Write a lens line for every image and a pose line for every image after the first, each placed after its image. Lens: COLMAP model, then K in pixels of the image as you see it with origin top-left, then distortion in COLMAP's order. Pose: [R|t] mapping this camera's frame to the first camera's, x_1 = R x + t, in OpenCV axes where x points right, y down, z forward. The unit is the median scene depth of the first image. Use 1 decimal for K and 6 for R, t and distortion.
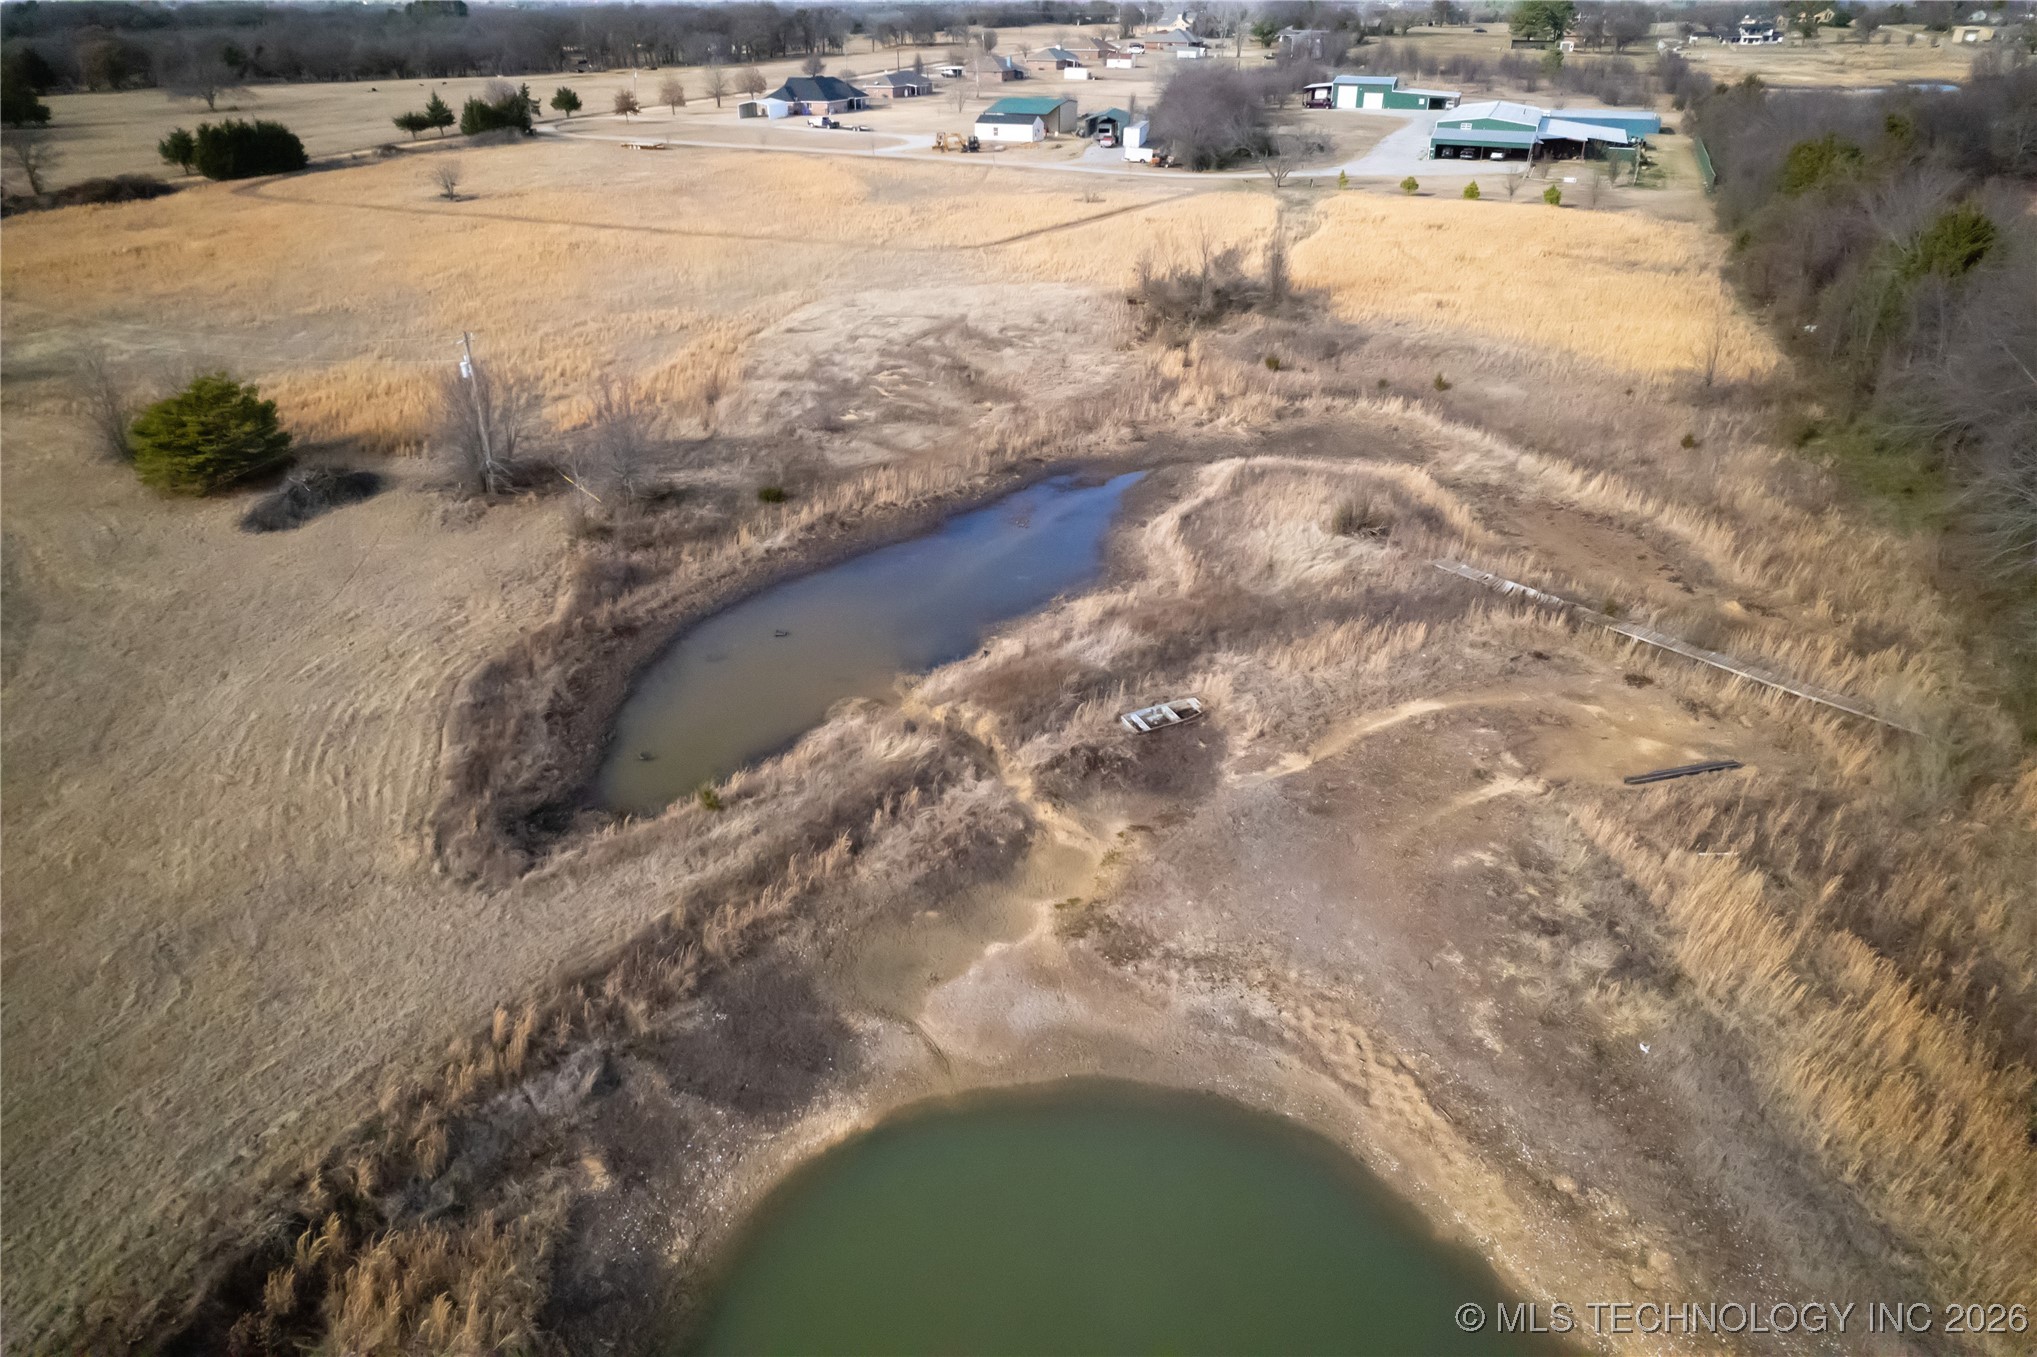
lens RADIAL K [[1308.6, 0, 1015.1], [0, 1308.6, 679.2], [0, 0, 1]] dist [-0.086798, 0.087766]
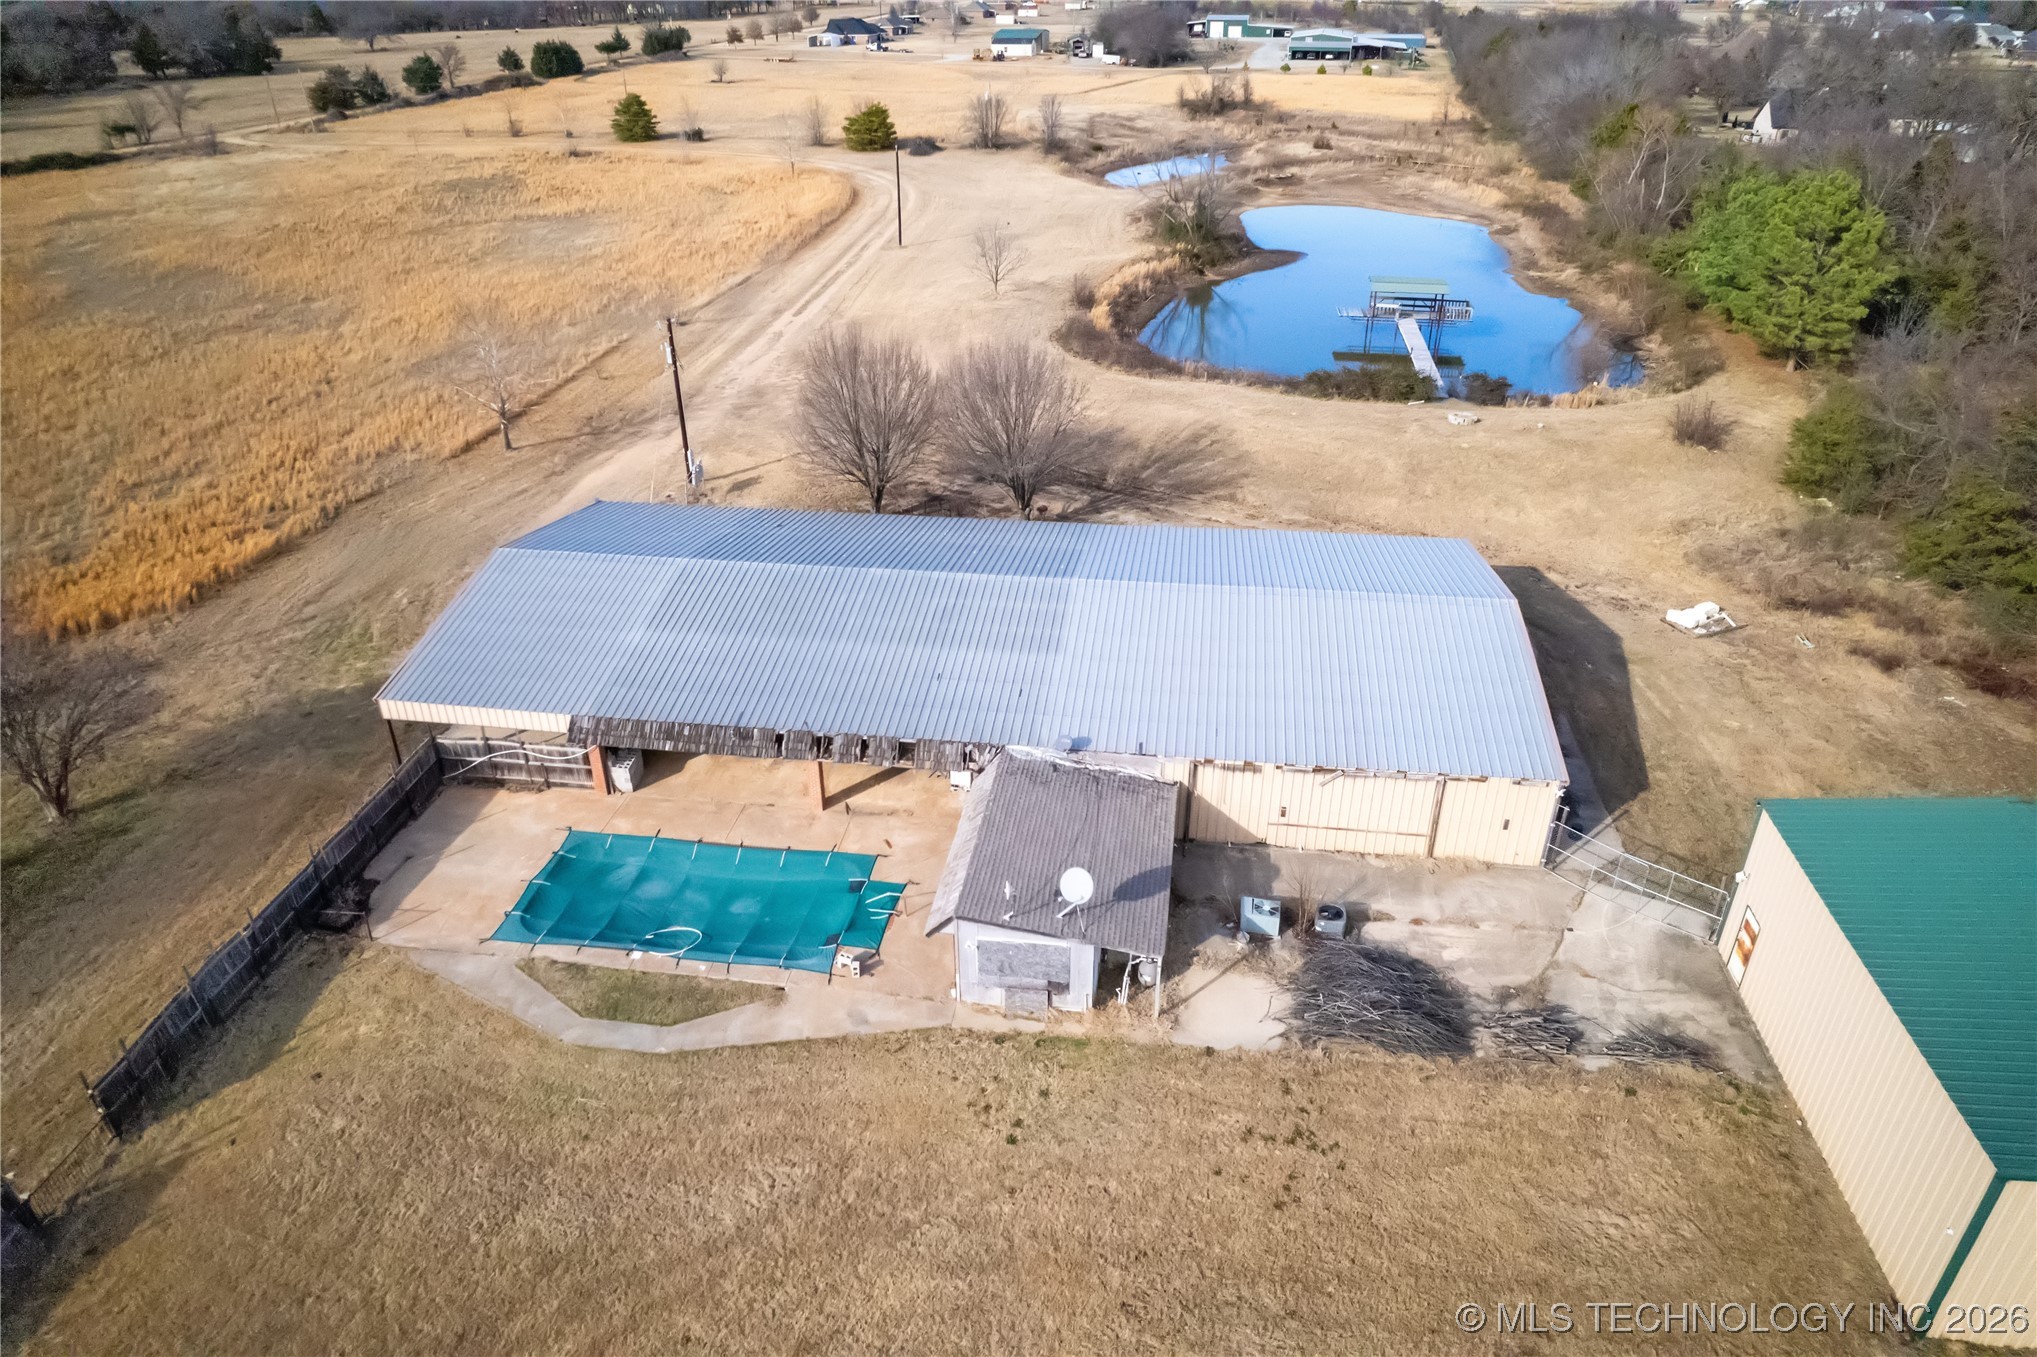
lens RADIAL K [[1308.6, 0, 1015.1], [0, 1308.6, 679.2], [0, 0, 1]] dist [-0.086798, 0.087766]
pose [[0.989504, -0.073900, 0.124182, -0.328808], [0.071480, 0.997157, 0.023837, 0.367084], [-0.125591, -0.014711, 0.991973, -0.675052]]
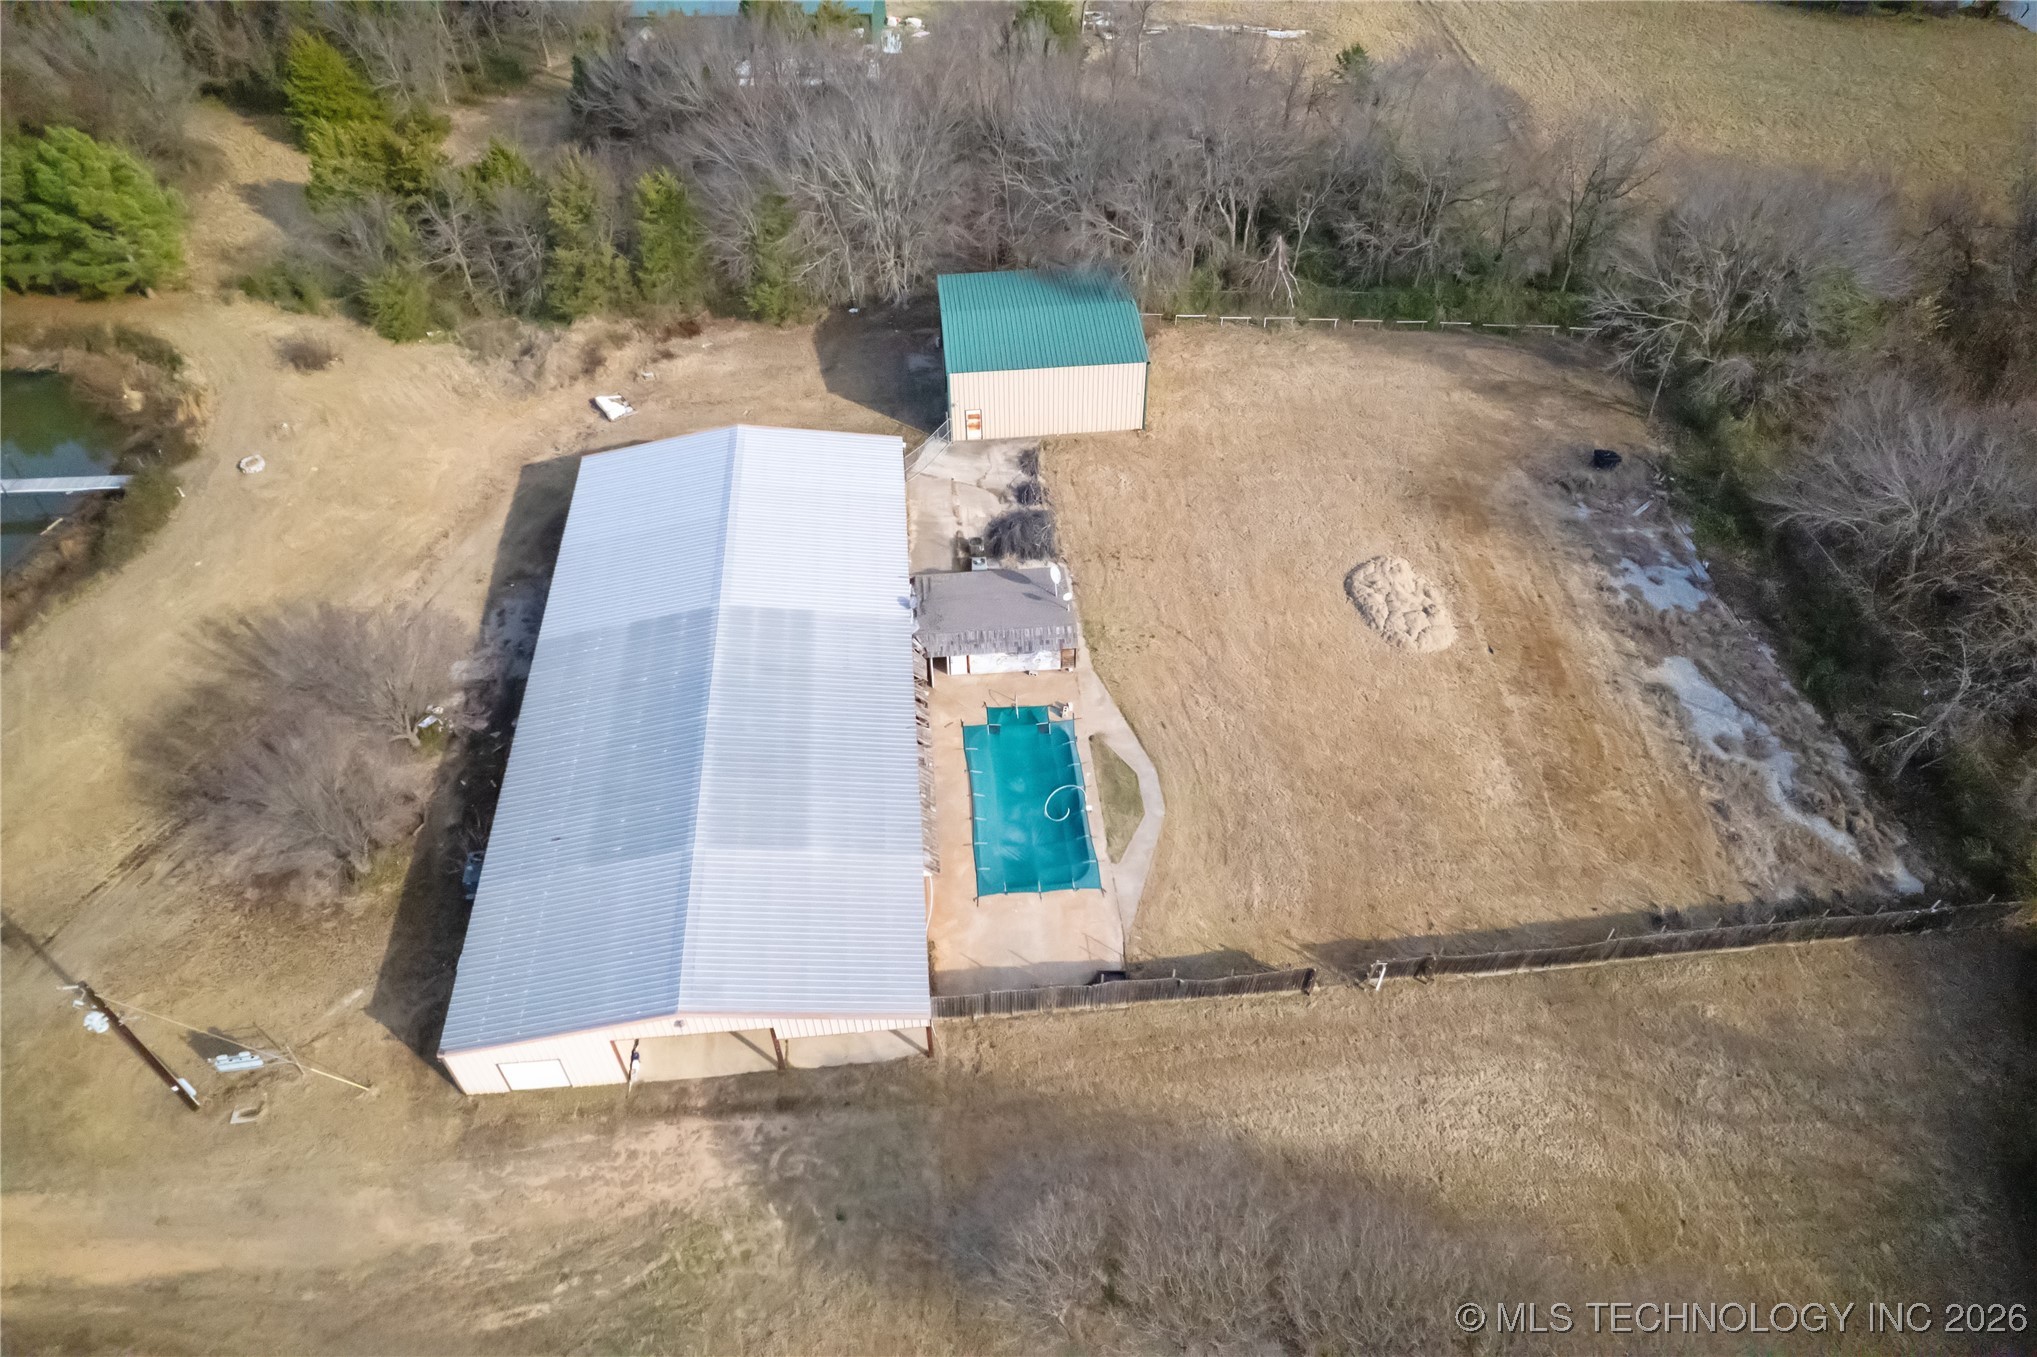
lens RADIAL K [[1308.6, 0, 1015.1], [0, 1308.6, 679.2], [0, 0, 1]] dist [-0.086798, 0.087766]
pose [[-0.366850, -0.650351, 0.665180, -0.586613], [0.441579, 0.507608, 0.739826, 0.111573], [-0.818797, 0.565135, 0.100966, -0.483355]]
